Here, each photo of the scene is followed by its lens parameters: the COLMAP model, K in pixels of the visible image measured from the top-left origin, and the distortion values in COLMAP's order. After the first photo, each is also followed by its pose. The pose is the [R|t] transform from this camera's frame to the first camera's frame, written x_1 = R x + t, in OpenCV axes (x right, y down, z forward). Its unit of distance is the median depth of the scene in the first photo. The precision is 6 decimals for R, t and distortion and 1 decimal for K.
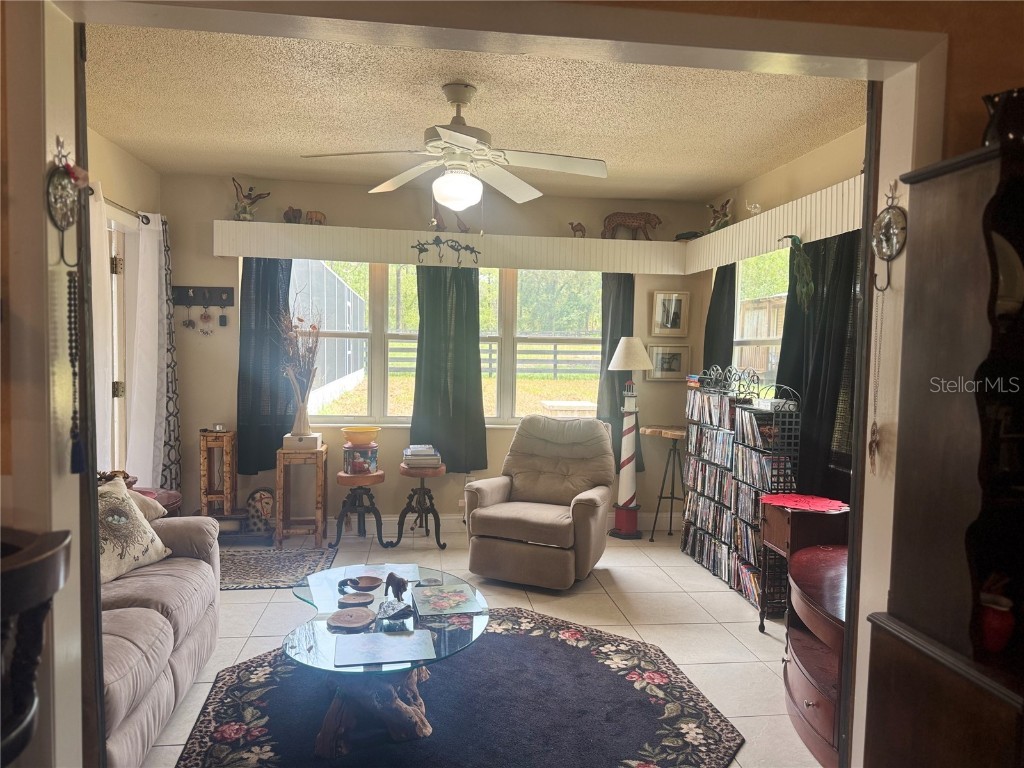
lens RADIAL K [[711.0, 0, 515.3], [0, 711.0, 386.4], [0, 0, 1]] dist [0.110920, -0.176076]
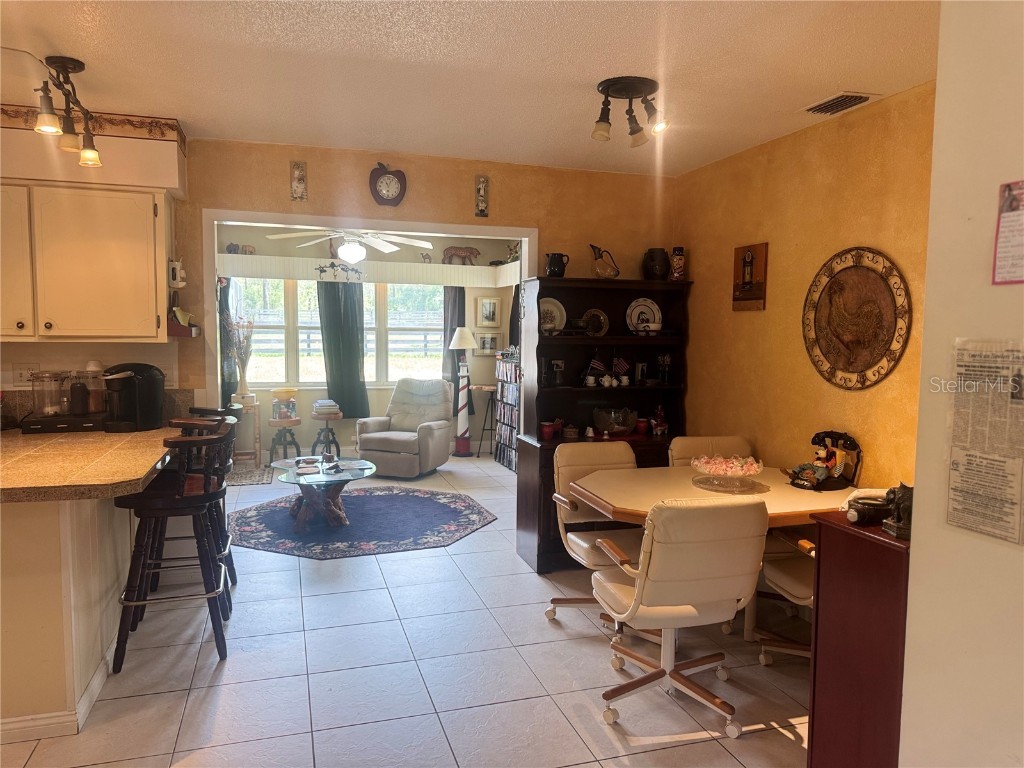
lens RADIAL K [[711.0, 0, 515.3], [0, 711.0, 386.4], [0, 0, 1]] dist [0.110920, -0.176076]
pose [[0.984829, -0.023020, 0.171993, 0.004955], [0.017913, 0.999353, 0.031188, 0.013339], [-0.172600, -0.027634, 0.984604, -0.579718]]
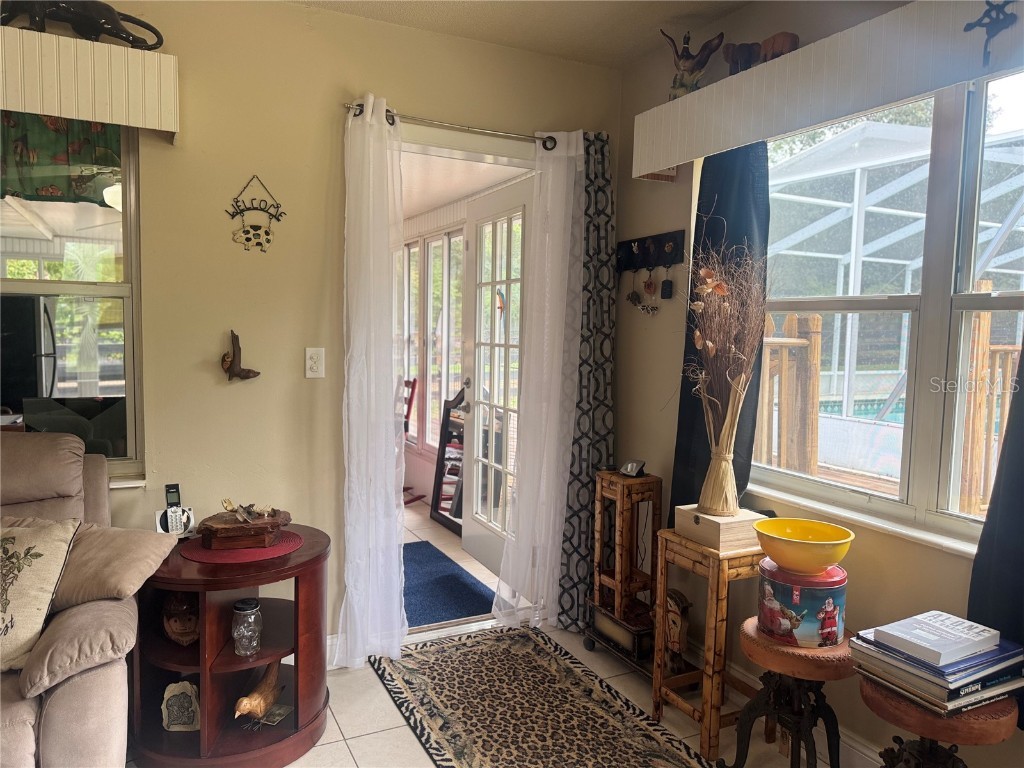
lens RADIAL K [[726.3, 0, 523.9], [0, 726.3, 383.1], [0, 0, 1]] dist [0.109909, -0.100955]
pose [[0.323042, 0.057168, -0.944657, 0.128846], [-0.062281, 0.997294, 0.039055, -0.030913], [0.944333, 0.046218, 0.325728, 0.706501]]
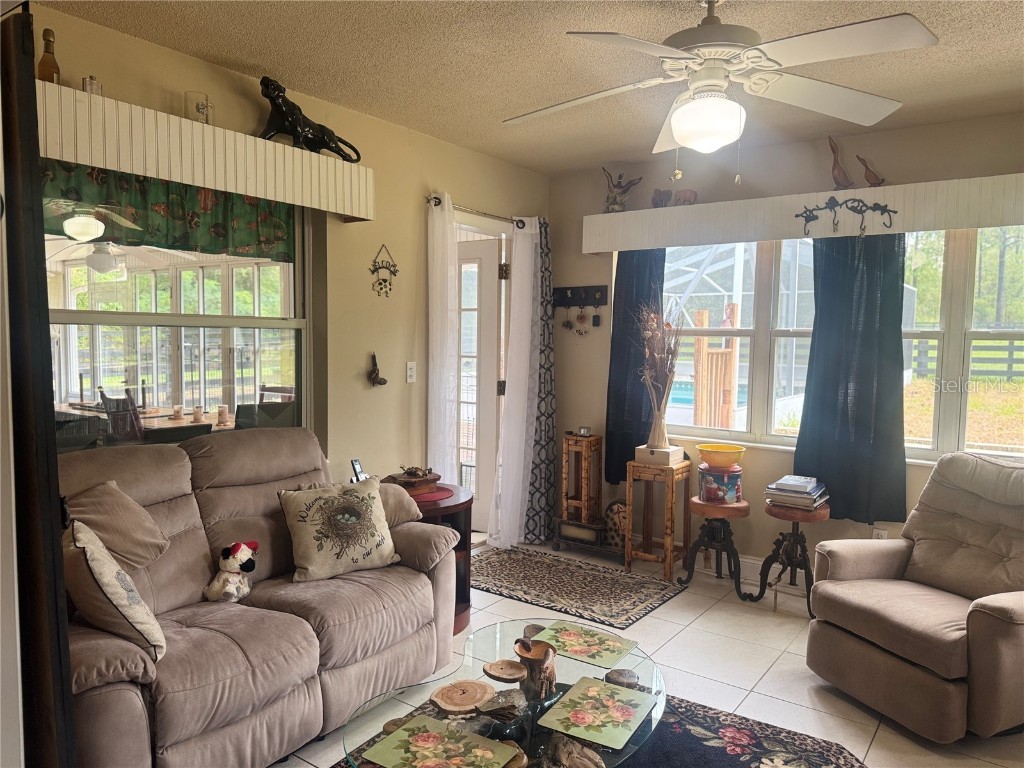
lens RADIAL K [[711.0, 0, 515.3], [0, 711.0, 386.4], [0, 0, 1]] dist [0.110920, -0.176076]
pose [[0.720865, 0.038893, -0.691984, 0.180672], [-0.035868, 0.999180, 0.018793, -0.017697], [0.692147, 0.011273, 0.721668, 0.243057]]
